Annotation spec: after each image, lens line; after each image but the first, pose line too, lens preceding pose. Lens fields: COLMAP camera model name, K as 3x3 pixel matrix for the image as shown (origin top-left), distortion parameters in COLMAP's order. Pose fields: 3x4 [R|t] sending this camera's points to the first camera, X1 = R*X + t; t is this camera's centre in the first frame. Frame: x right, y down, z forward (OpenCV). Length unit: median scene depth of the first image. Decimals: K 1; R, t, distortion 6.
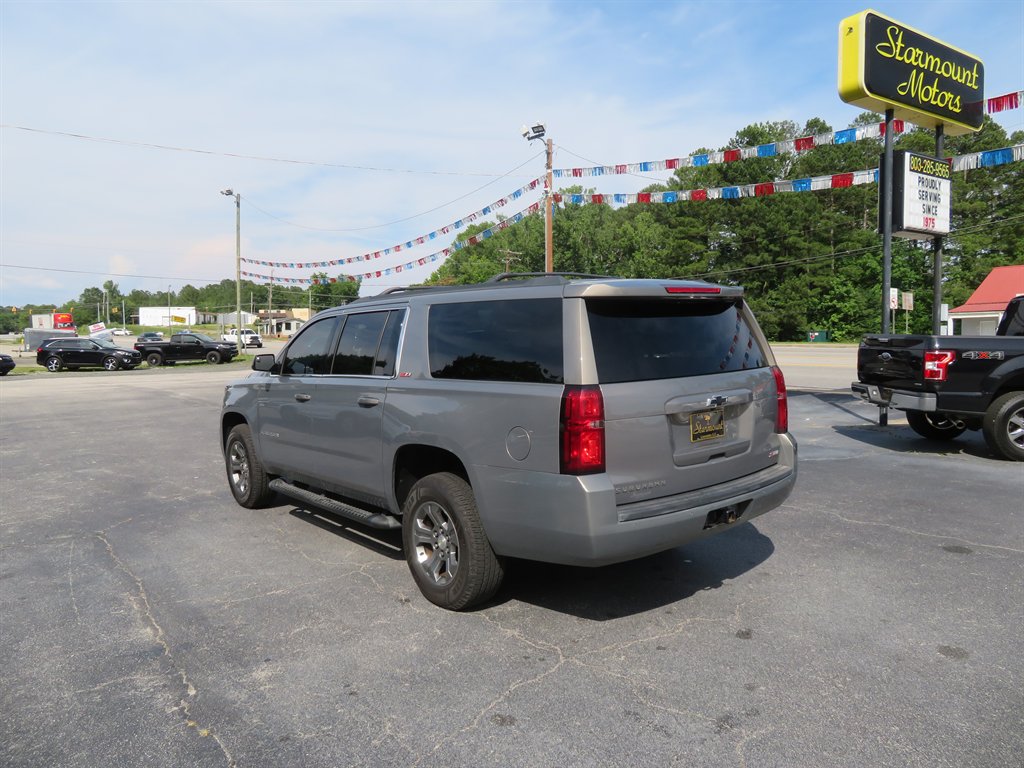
lens RADIAL K [[725.8, 0, 509.9], [0, 725.8, 370.6], [0, 0, 1]] dist [-0.000290, -0.012447]
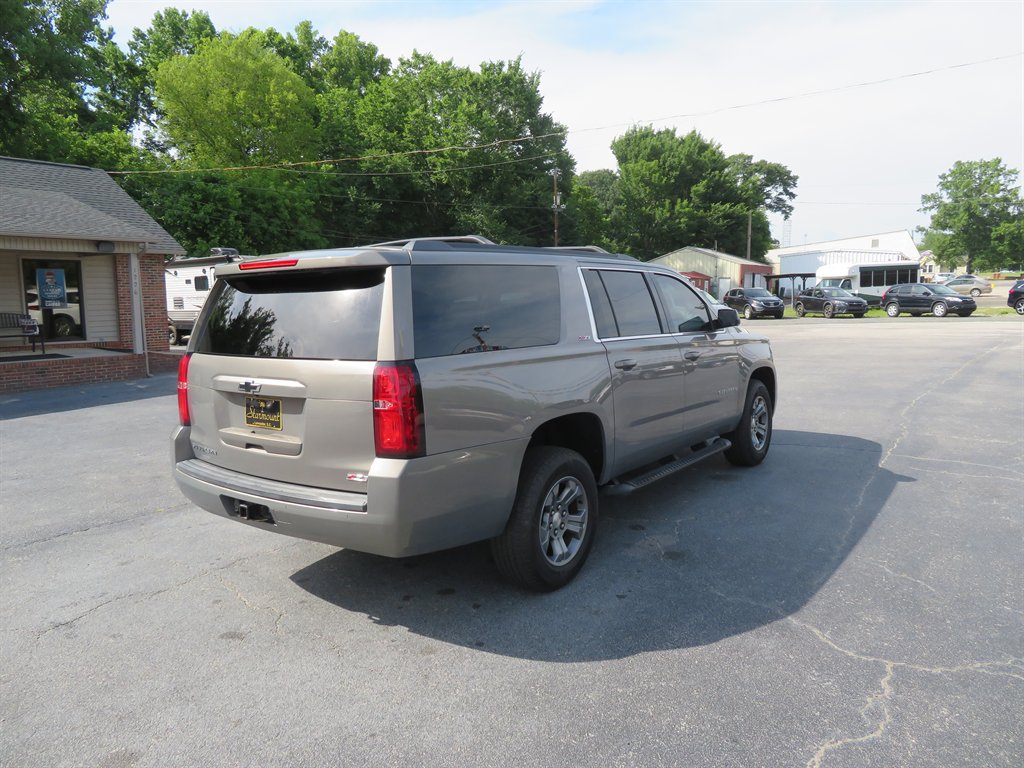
lens RADIAL K [[725.8, 0, 509.9], [0, 725.8, 370.6], [0, 0, 1]] dist [-0.000290, -0.012447]
pose [[0.223618, 0.112746, -0.968134, 0.142939], [-0.027656, 0.993621, 0.109326, -0.010171], [0.974284, 0.002327, 0.225310, 0.127560]]
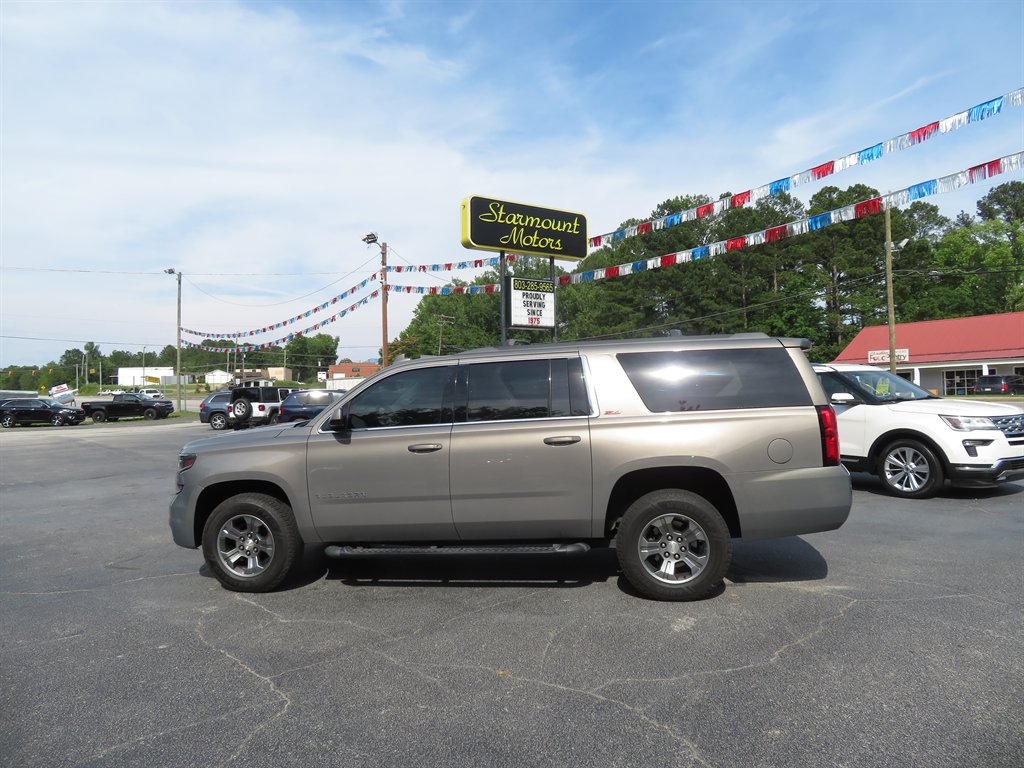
lens RADIAL K [[732.5, 0, 517.5], [0, 732.5, 389.9], [0, 0, 1]] dist [0.001619, -0.003886]
pose [[0.999830, -0.010072, 0.015453, 0.176061], [0.010833, 0.998692, -0.049967, 0.008970], [-0.014930, 0.050126, 0.998631, -0.200528]]
